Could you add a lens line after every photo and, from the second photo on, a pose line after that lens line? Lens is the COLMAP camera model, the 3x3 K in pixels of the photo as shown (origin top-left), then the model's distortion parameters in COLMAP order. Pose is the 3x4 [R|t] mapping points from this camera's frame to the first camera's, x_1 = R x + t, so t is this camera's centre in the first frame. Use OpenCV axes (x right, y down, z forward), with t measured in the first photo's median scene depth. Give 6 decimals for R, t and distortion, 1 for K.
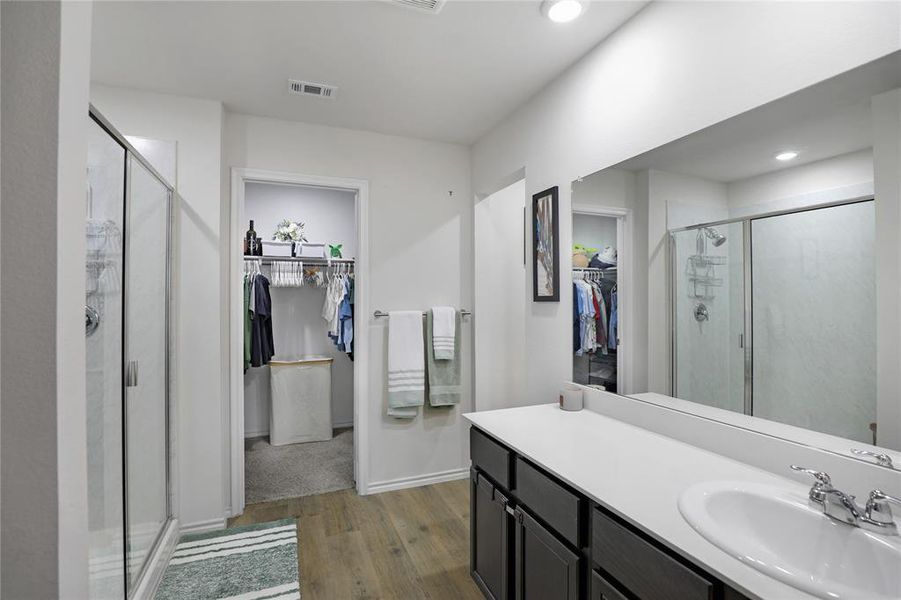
lens RADIAL K [[414.5, 0, 451.2], [0, 414.5, 300.7], [0, 0, 1]] dist [0.000306, 0.000012]
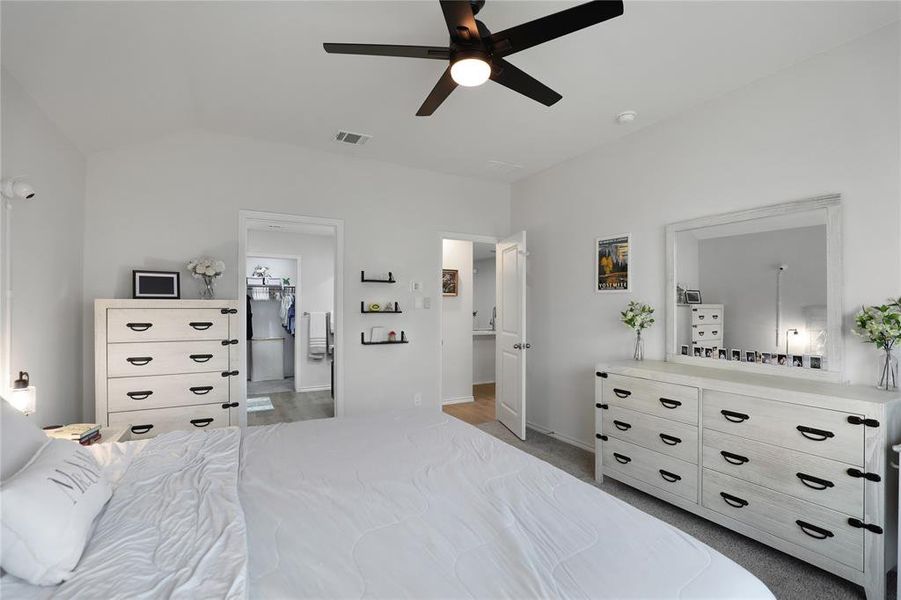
lens RADIAL K [[414.5, 0, 448.3], [0, 414.5, 301.0], [0, 0, 1]] dist [0.000306, 0.000012]
pose [[0.993847, 0.002000, 0.110748, 0.272755], [-0.001060, 0.999963, -0.008542, -0.014634], [-0.110761, 0.008372, 0.993812, -1.056507]]
